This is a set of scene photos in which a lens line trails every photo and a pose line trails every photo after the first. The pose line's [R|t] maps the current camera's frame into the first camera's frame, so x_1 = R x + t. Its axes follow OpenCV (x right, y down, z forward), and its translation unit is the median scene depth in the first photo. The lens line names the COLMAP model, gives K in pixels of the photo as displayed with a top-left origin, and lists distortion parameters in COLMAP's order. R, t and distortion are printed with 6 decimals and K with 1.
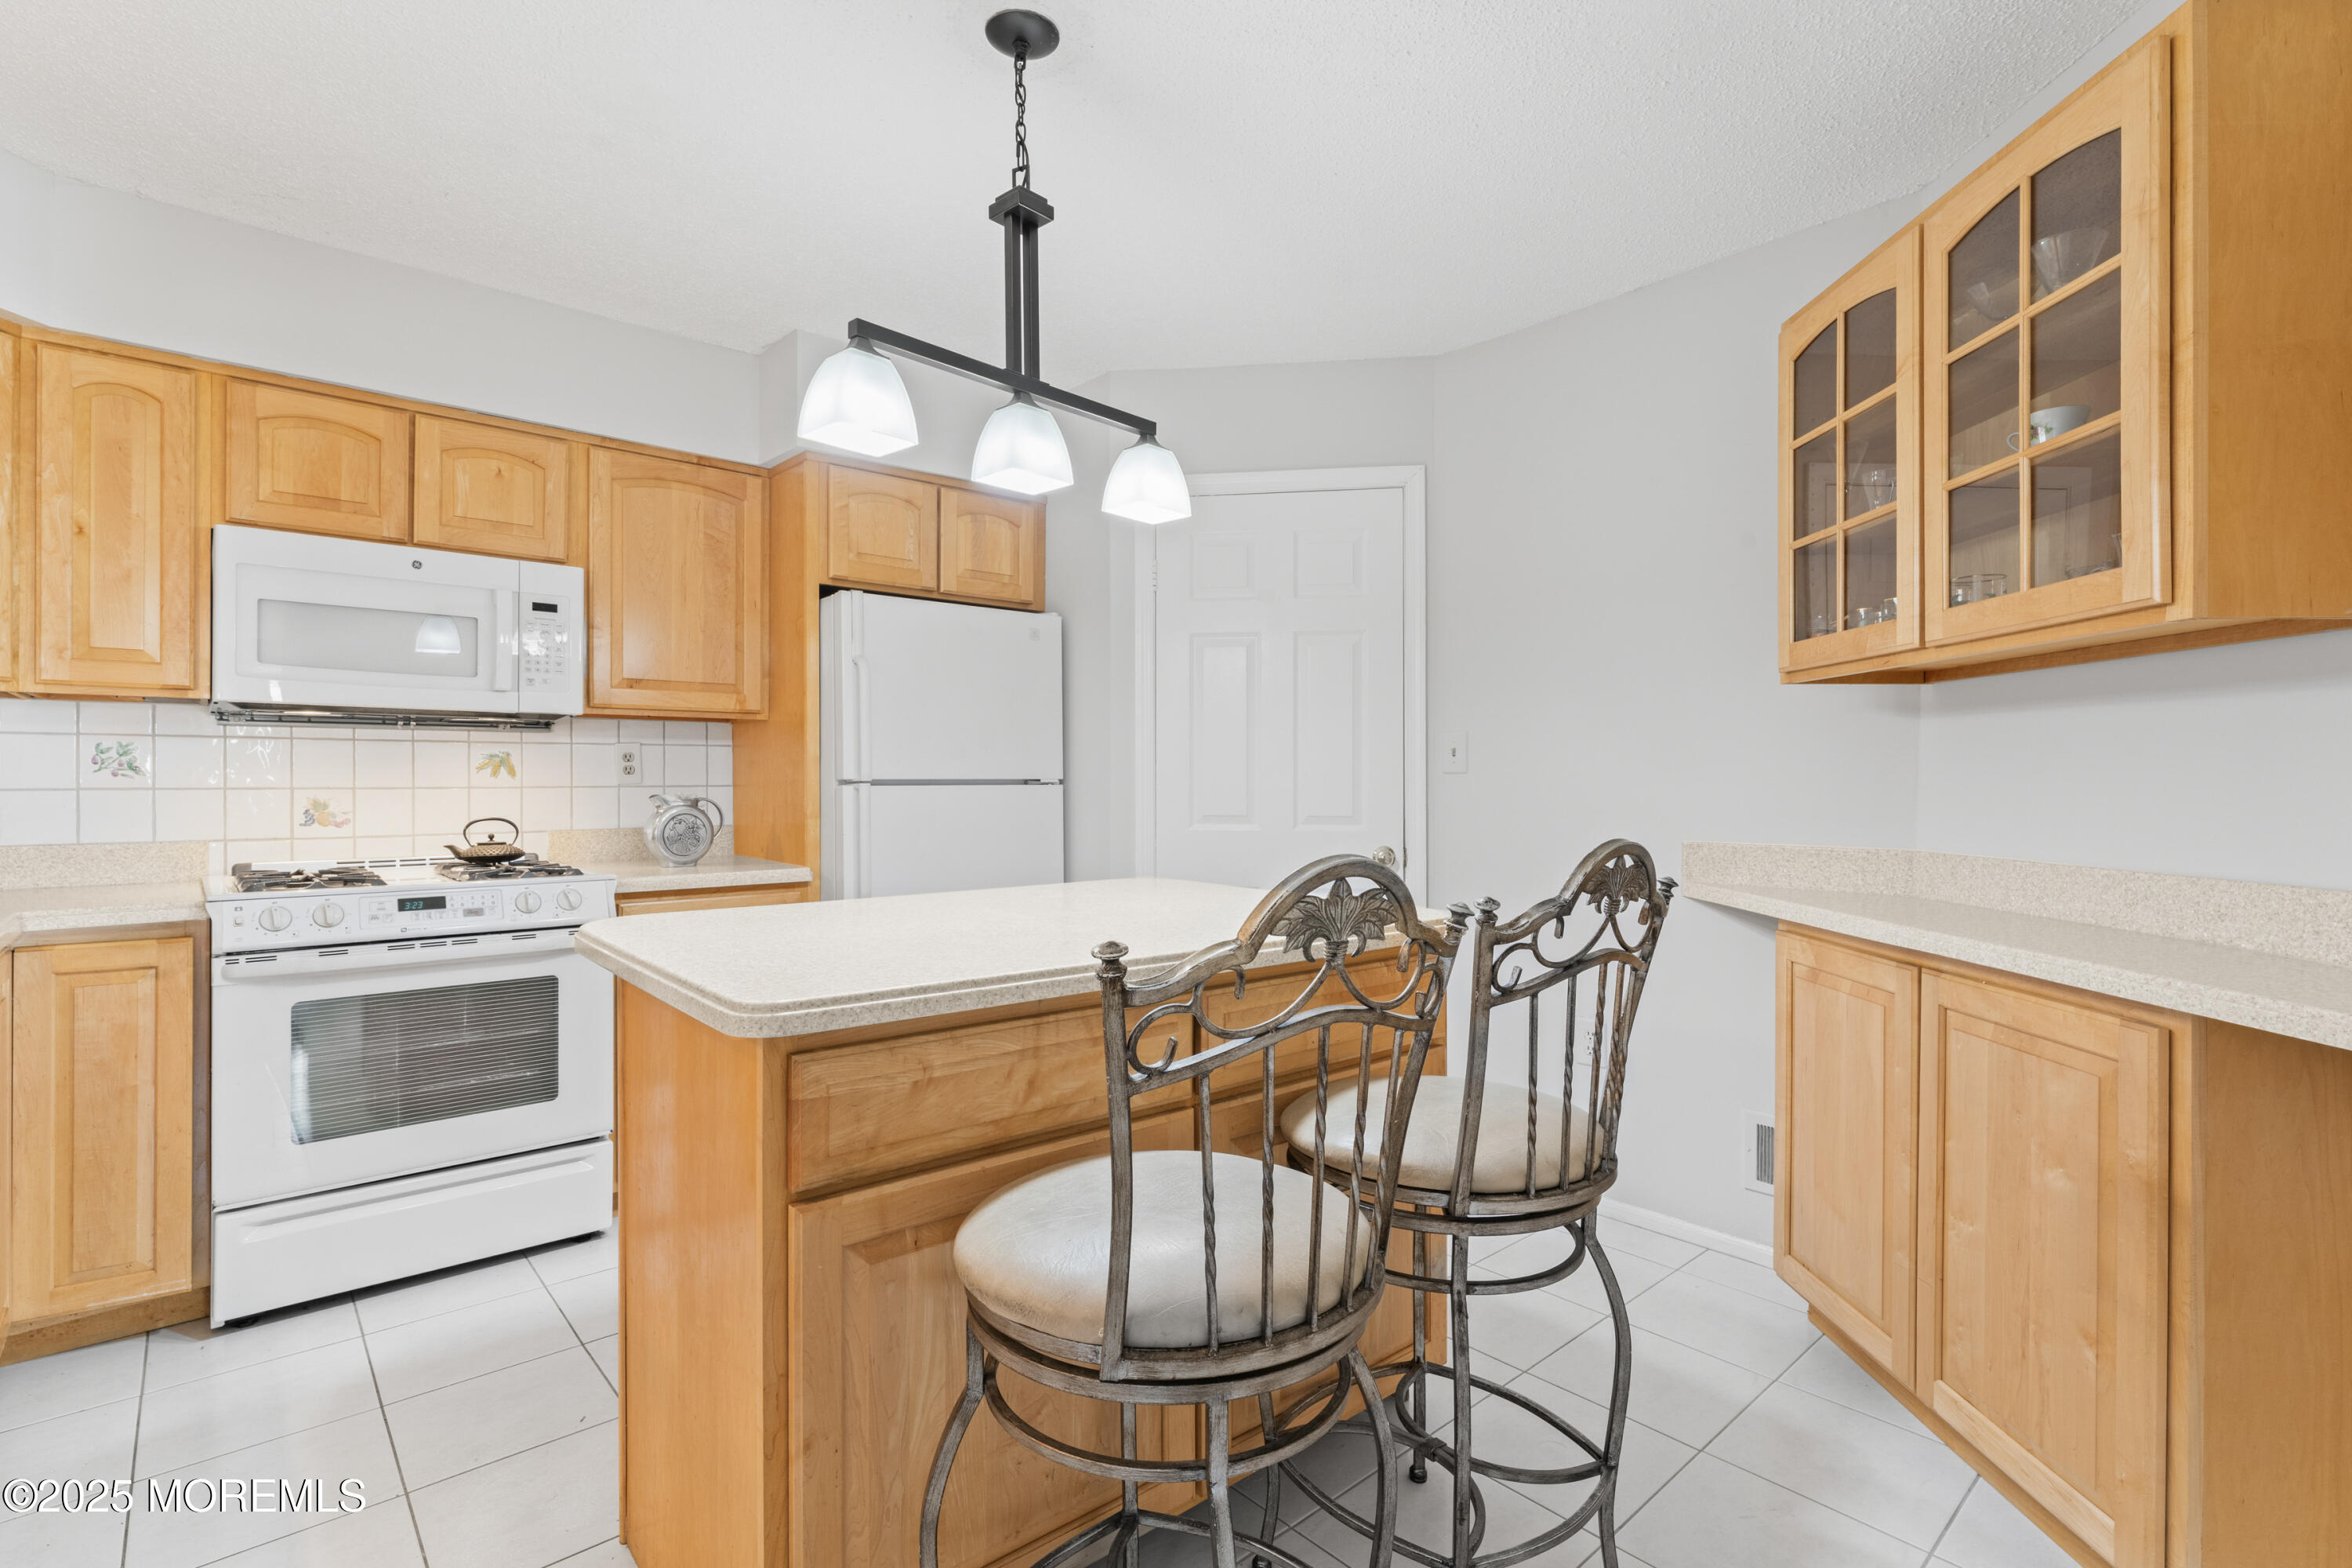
lens RADIAL K [[1087.7, 0, 1180.4], [0, 1087.7, 777.8], [0, 0, 1]] dist [-0.002080, -0.001561]
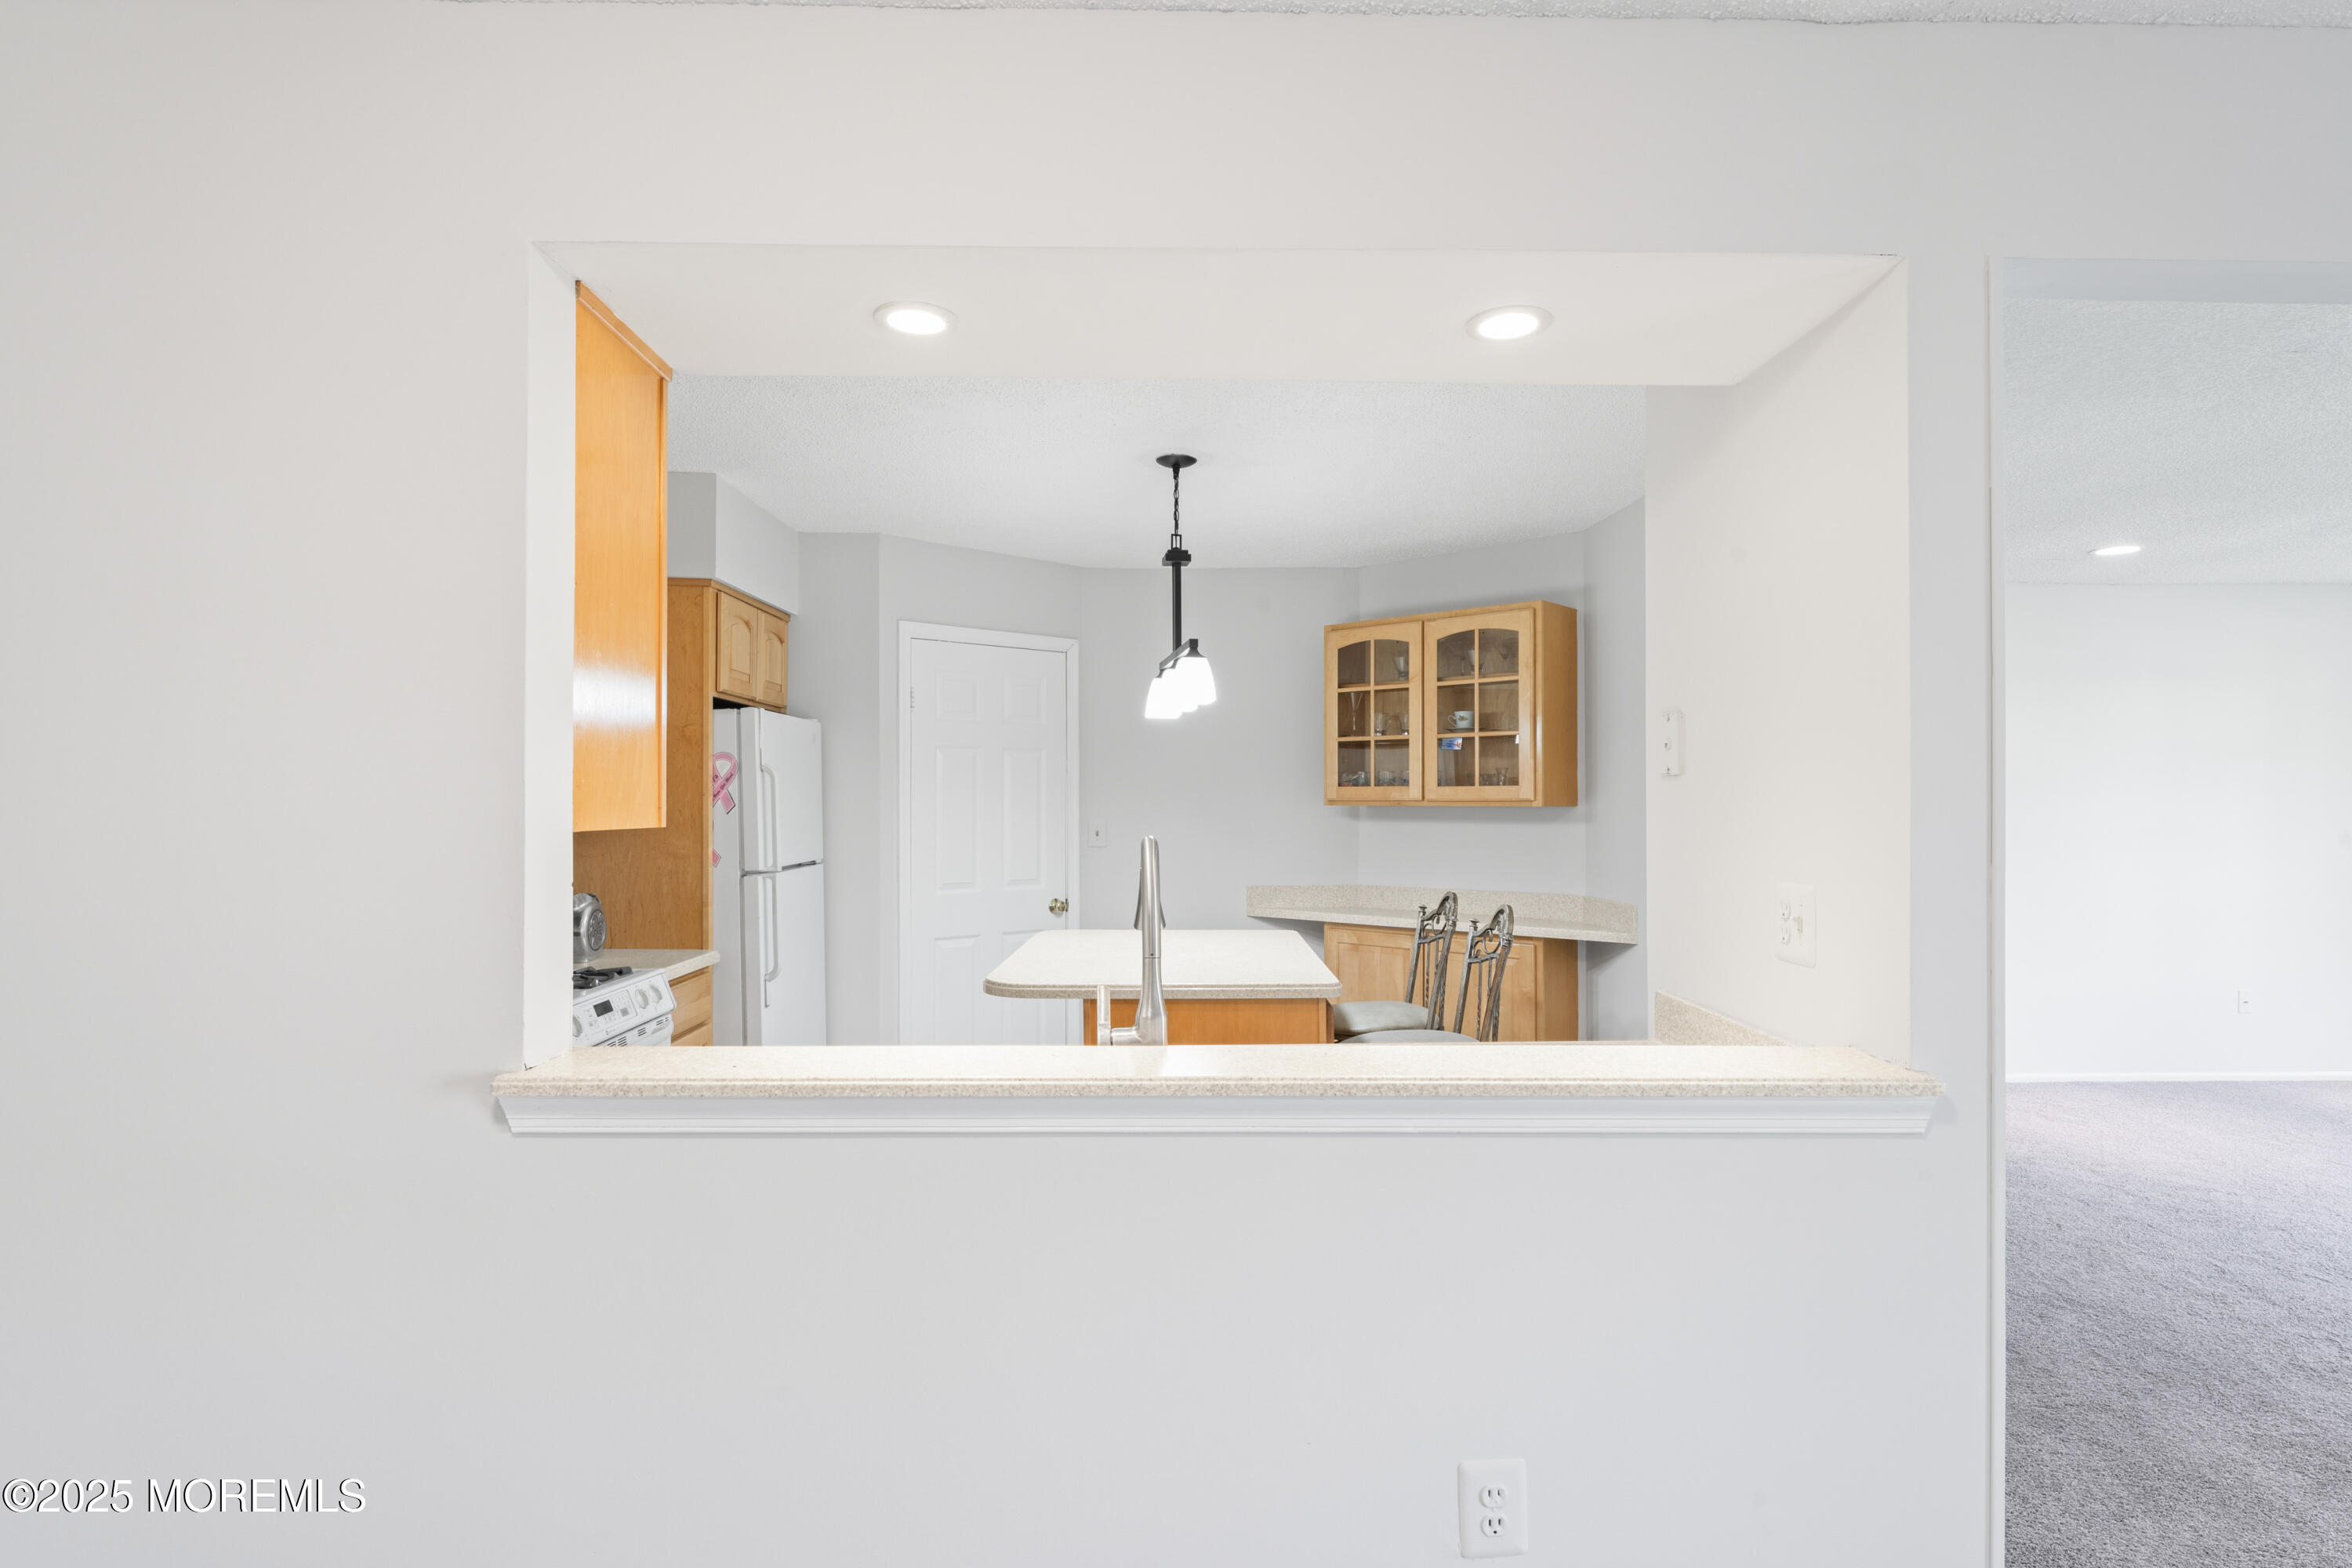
lens RADIAL K [[1204.6, 0, 1173.5], [0, 1204.6, 792.7], [0, 0, 1]] dist [-0.002075, 0.000618]
pose [[0.638116, 0.006789, 0.769911, -1.541139], [0.001106, 0.999952, -0.009734, -0.101650], [-0.769940, 0.007063, 0.638078, -0.238109]]
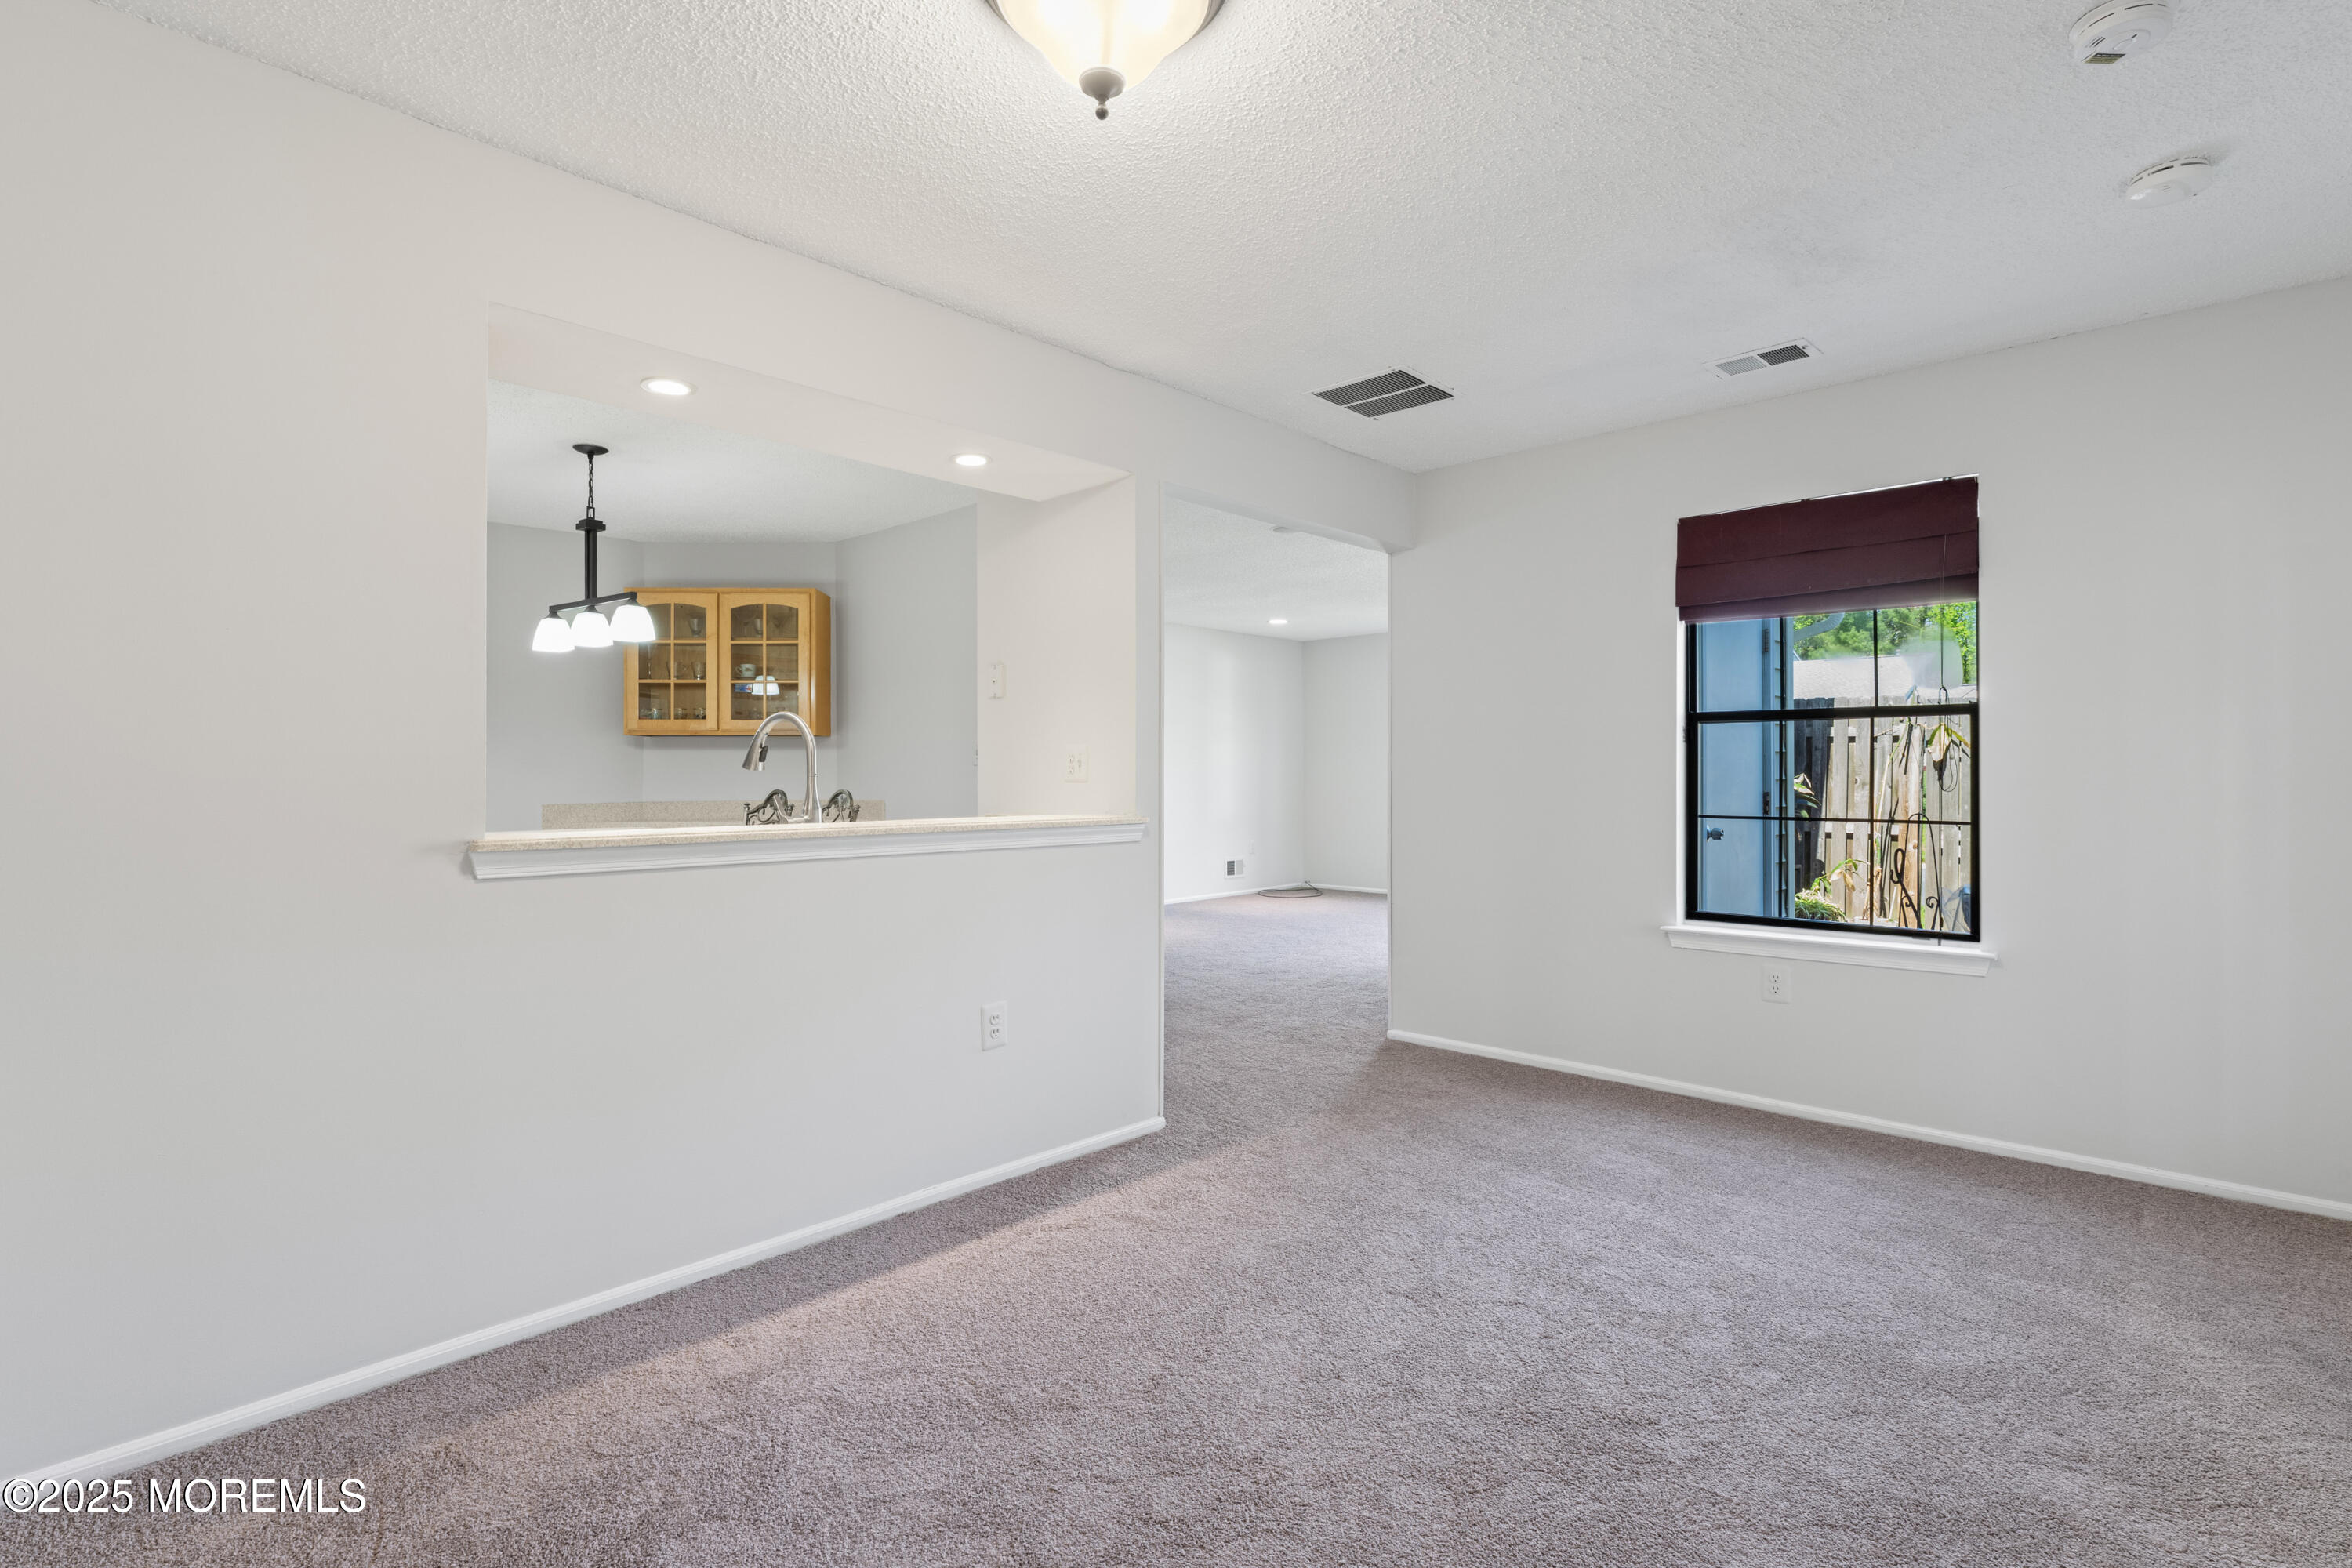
lens RADIAL K [[1121.9, 0, 1176.0], [0, 1121.9, 779.2], [0, 0, 1]] dist [0.005057, 0.000178]
pose [[-0.095826, -0.004365, 0.995389, -2.399578], [0.007273, 0.999961, 0.005085, 0.010902], [-0.995372, 0.007727, -0.095790, 0.006180]]
